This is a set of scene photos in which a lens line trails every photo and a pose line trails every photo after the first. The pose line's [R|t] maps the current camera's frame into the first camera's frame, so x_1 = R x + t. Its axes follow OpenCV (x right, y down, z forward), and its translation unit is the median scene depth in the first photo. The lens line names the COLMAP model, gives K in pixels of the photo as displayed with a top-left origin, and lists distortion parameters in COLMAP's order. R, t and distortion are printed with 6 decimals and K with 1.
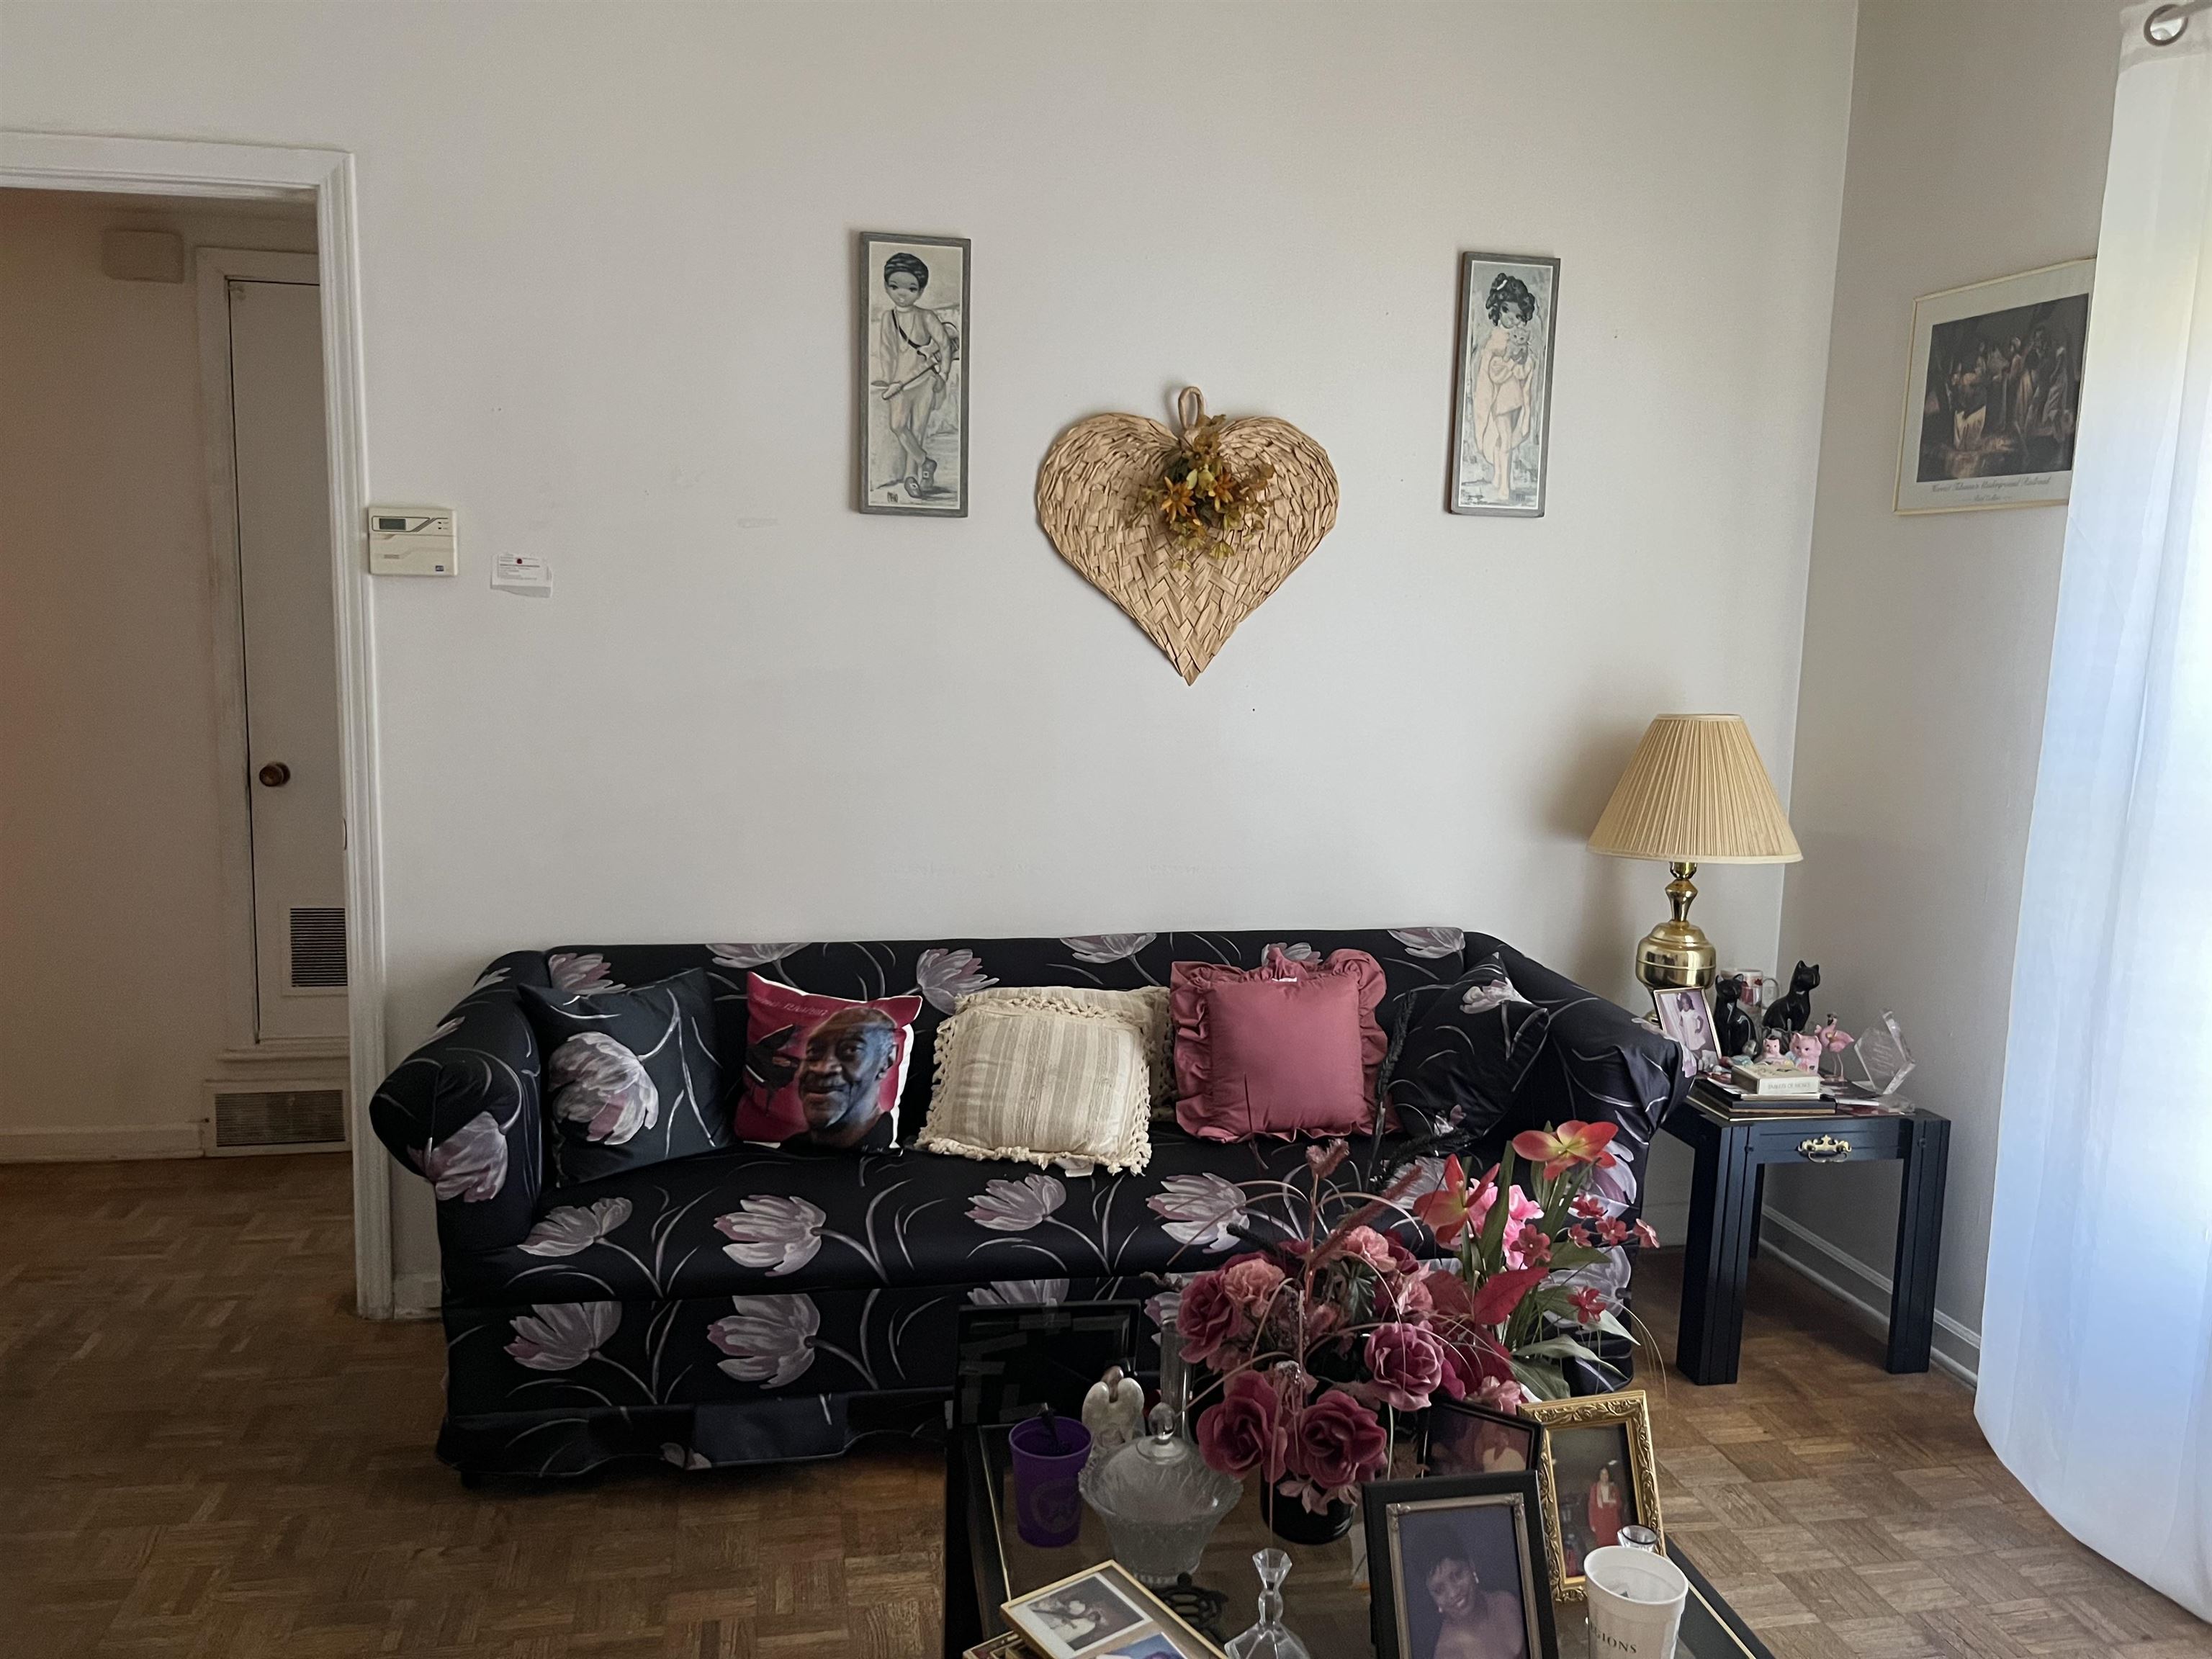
lens RADIAL K [[1660.3, 0, 1109.9], [0, 1660.3, 835.9], [0, 0, 1]] dist [0.021308, -0.068410]
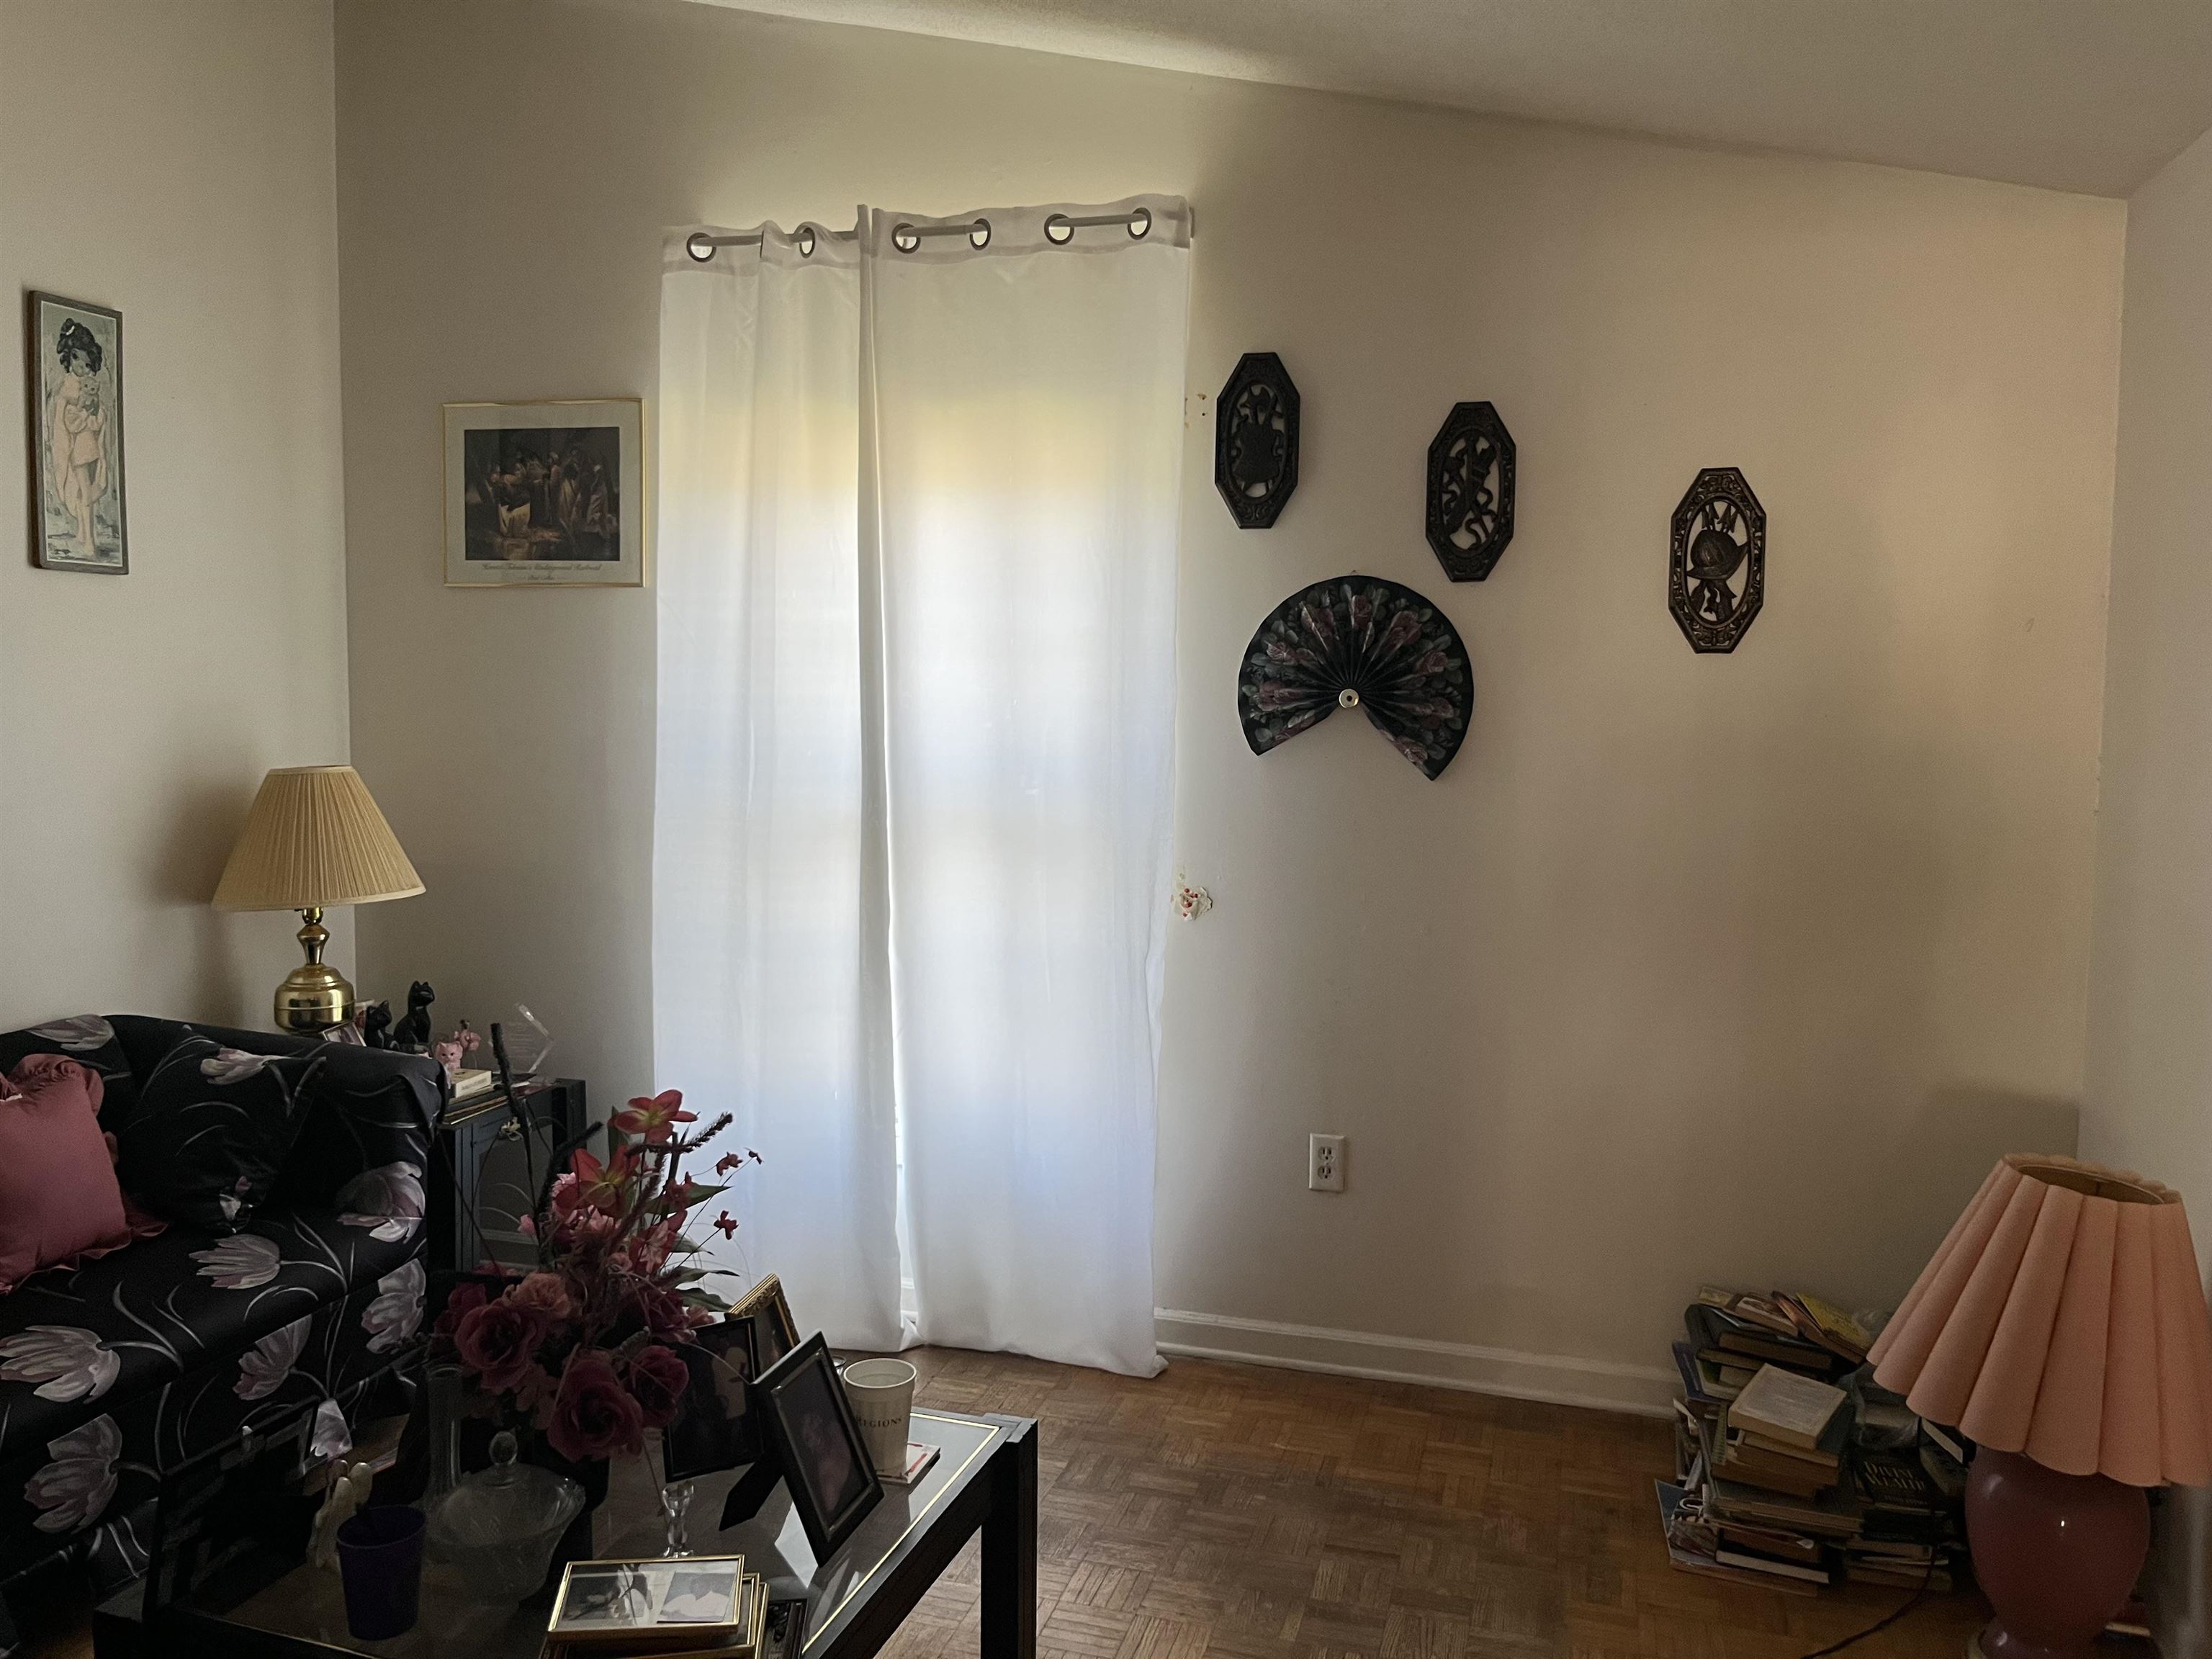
lens RADIAL K [[1660.3, 0, 1116.3], [0, 1660.3, 805.6], [0, 0, 1]] dist [0.021308, -0.068410]
pose [[0.422202, -0.081800, 0.902803, -0.392456], [0.125515, 0.991603, 0.031148, -0.017769], [-0.897770, 0.100165, 0.428924, 0.089928]]
